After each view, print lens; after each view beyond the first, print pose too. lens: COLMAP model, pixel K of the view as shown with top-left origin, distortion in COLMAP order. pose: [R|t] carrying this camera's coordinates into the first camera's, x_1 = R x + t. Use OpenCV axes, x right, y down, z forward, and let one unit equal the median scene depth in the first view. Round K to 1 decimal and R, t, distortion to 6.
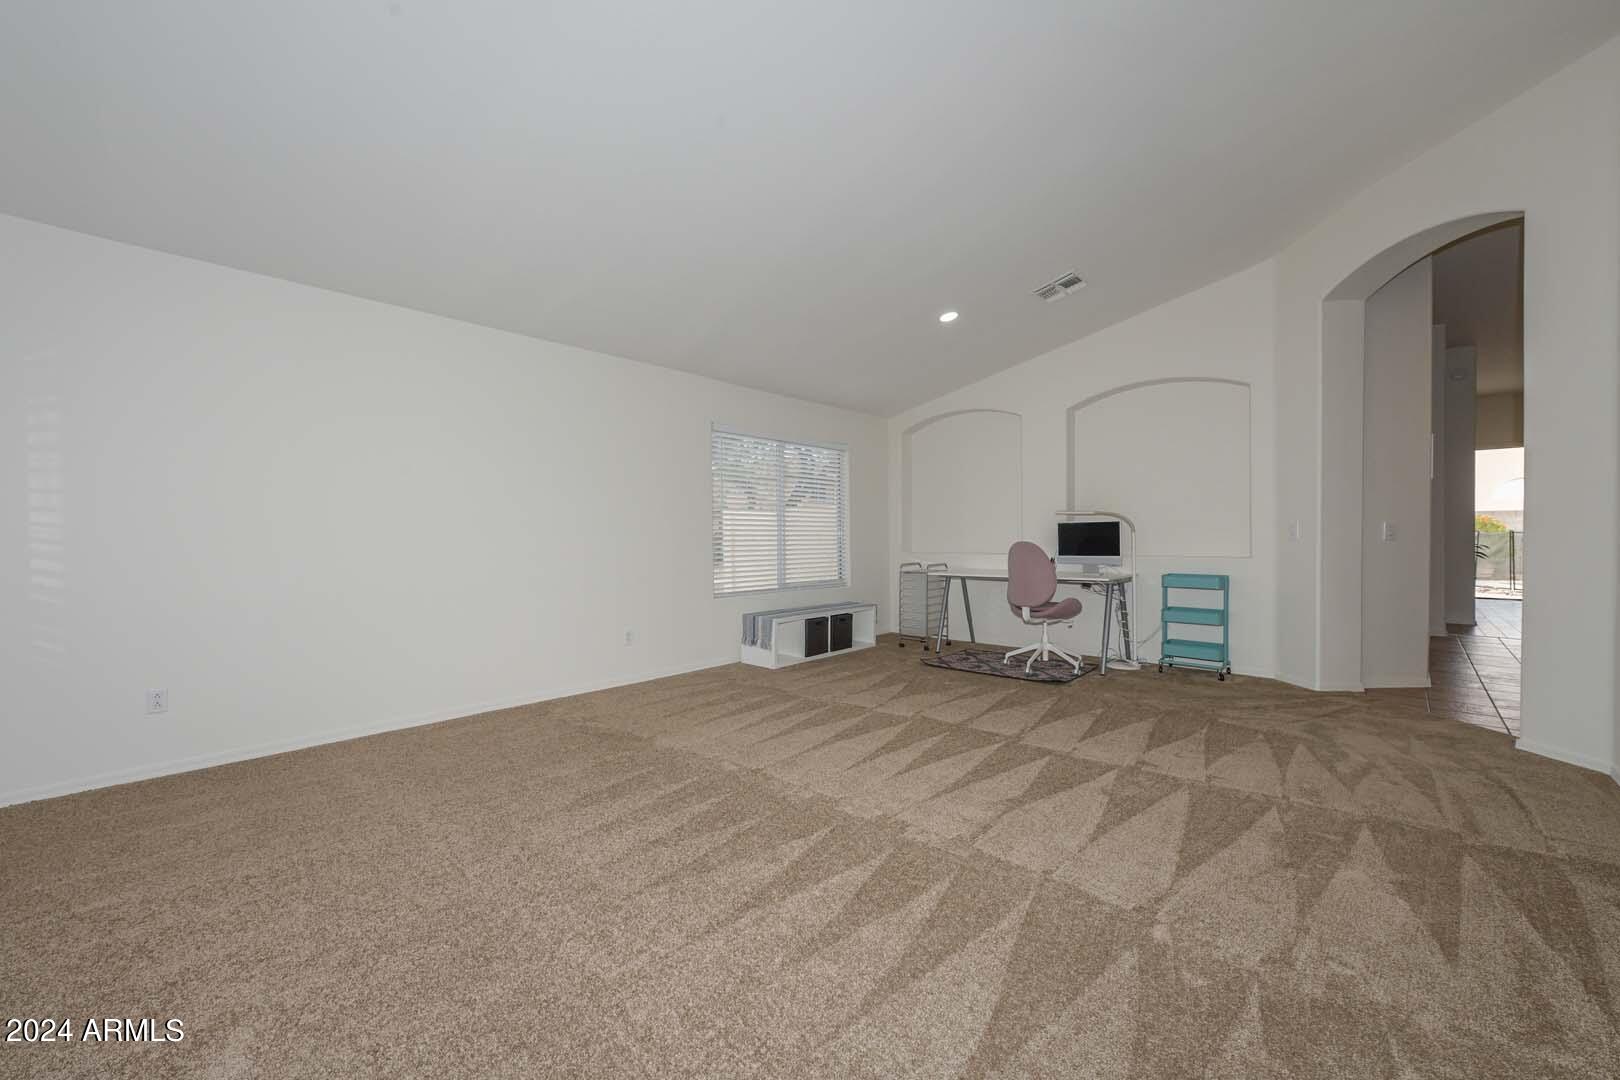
lens RADIAL K [[629.3, 0, 810.0], [0, 629.3, 540.0], [0, 0, 1]] dist [0.001128, 0.000060]
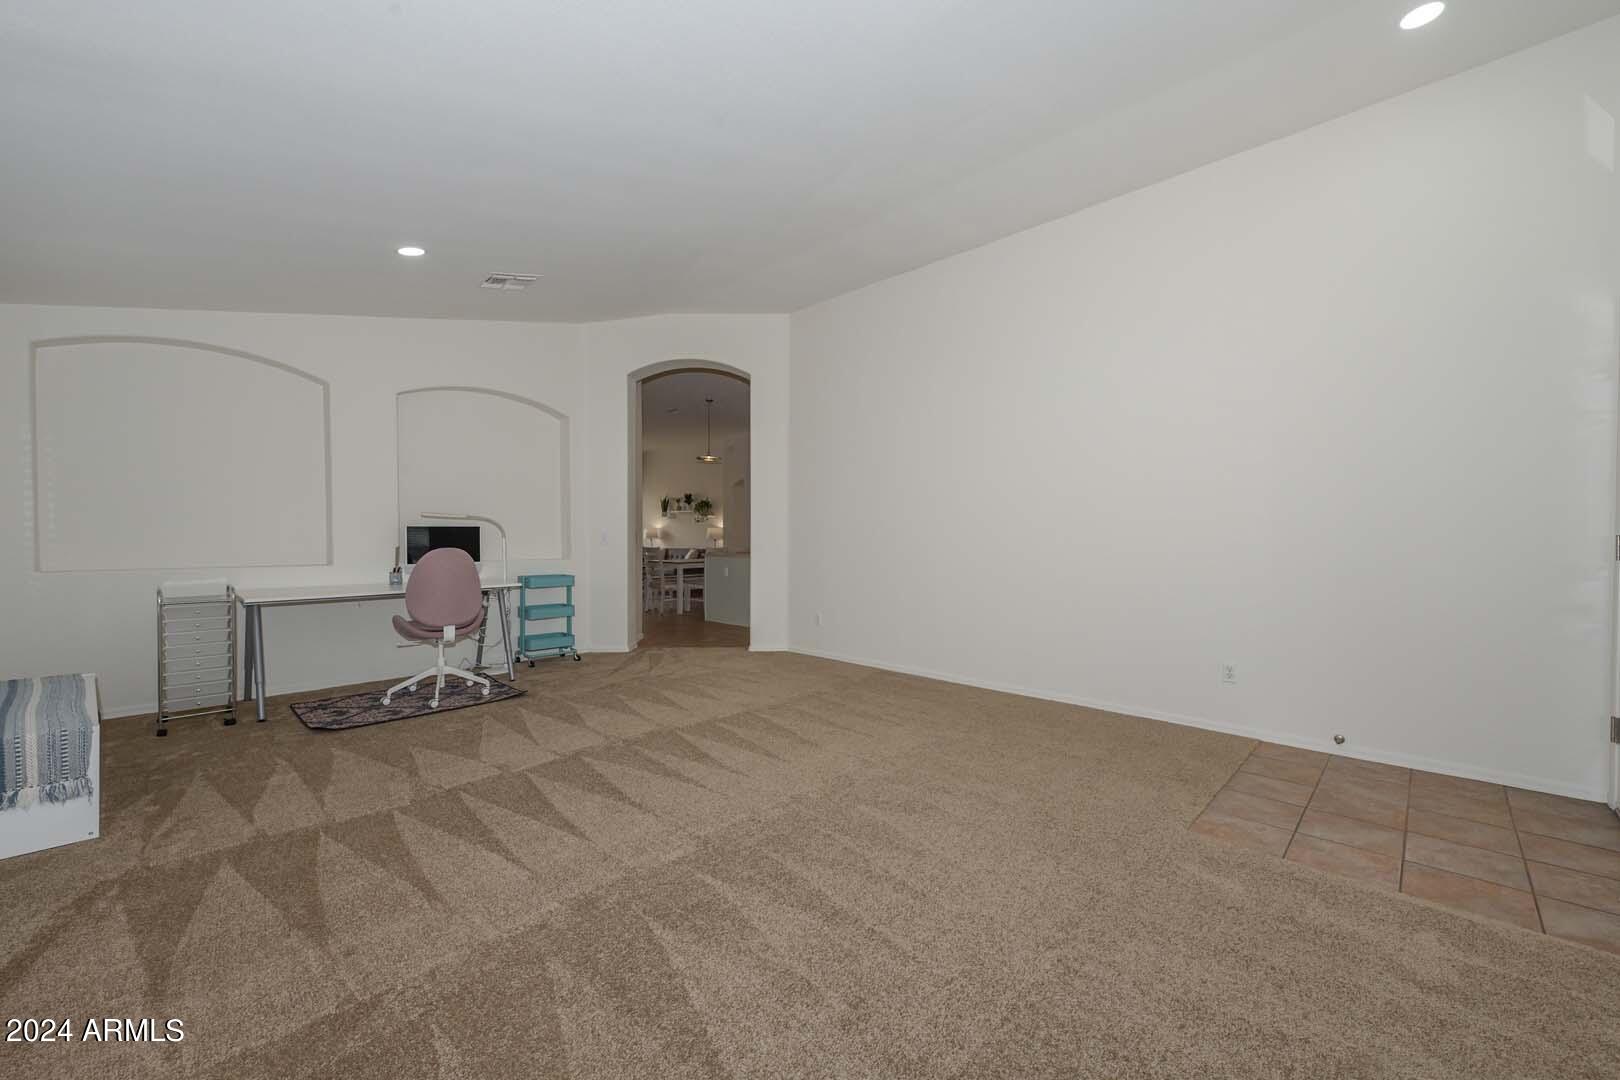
lens RADIAL K [[629.3, 0, 810.0], [0, 629.3, 540.0], [0, 0, 1]] dist [0.001128, 0.000060]
pose [[0.003566, 0.003278, 0.999988, -0.535902], [0.003326, 0.999989, -0.003290, -0.003995], [-0.999988, 0.003337, 0.003555, 0.525686]]
